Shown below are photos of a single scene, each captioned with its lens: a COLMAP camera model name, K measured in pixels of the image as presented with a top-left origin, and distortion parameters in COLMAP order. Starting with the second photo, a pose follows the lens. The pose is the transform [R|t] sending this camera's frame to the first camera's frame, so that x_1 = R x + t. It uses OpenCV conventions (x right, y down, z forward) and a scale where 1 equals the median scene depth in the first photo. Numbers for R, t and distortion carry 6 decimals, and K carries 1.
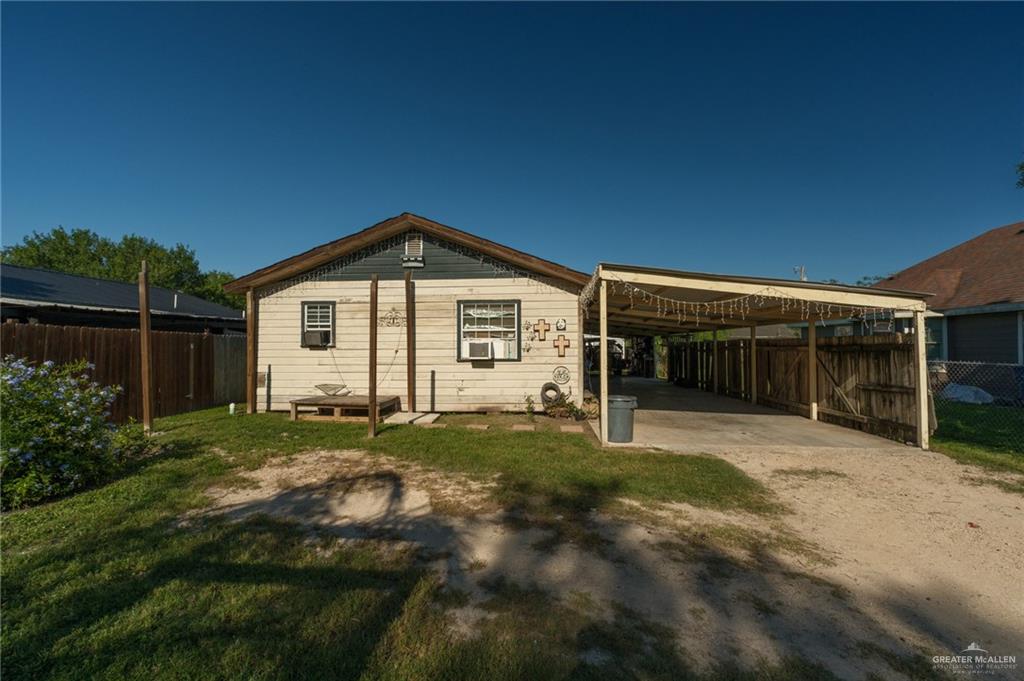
lens RADIAL K [[424.6, 0, 497.4], [0, 424.6, 334.1], [0, 0, 1]] dist [-0.001111, 0.000576]
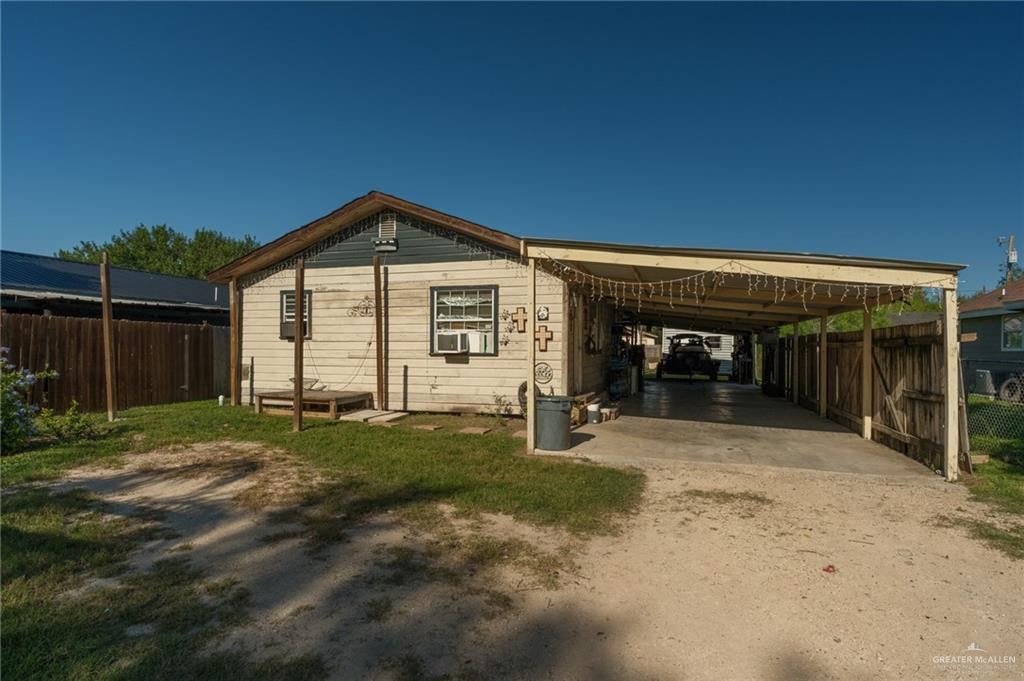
lens RADIAL K [[500.2, 0, 512.0], [0, 500.2, 340.5], [0, 0, 1]] dist [-0.003458, -0.000137]
pose [[0.977622, 0.006293, -0.210276, 0.294613], [-0.002303, 0.999813, 0.019215, 0.012206], [0.210357, -0.018300, 0.977453, 0.010010]]
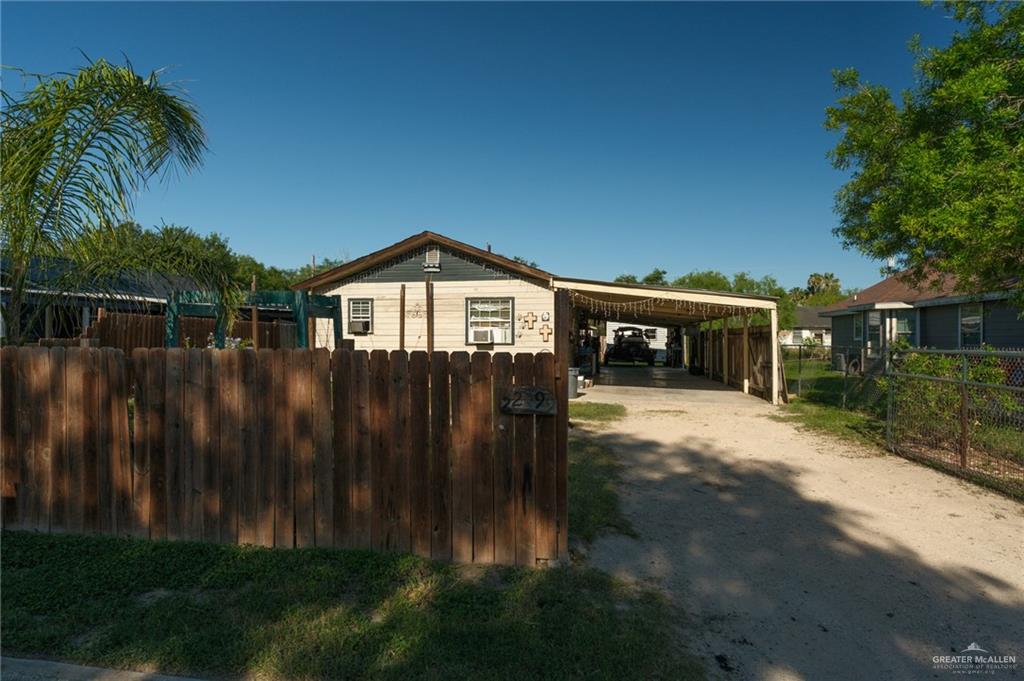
lens RADIAL K [[529.3, 0, 490.0], [0, 529.3, 324.5], [0, 0, 1]] dist [0.000663, 0.000244]
pose [[0.993266, 0.002097, -0.115838, 0.165291], [-0.001454, 0.999983, 0.005632, -0.007020], [0.115848, -0.005425, 0.993252, -0.586077]]
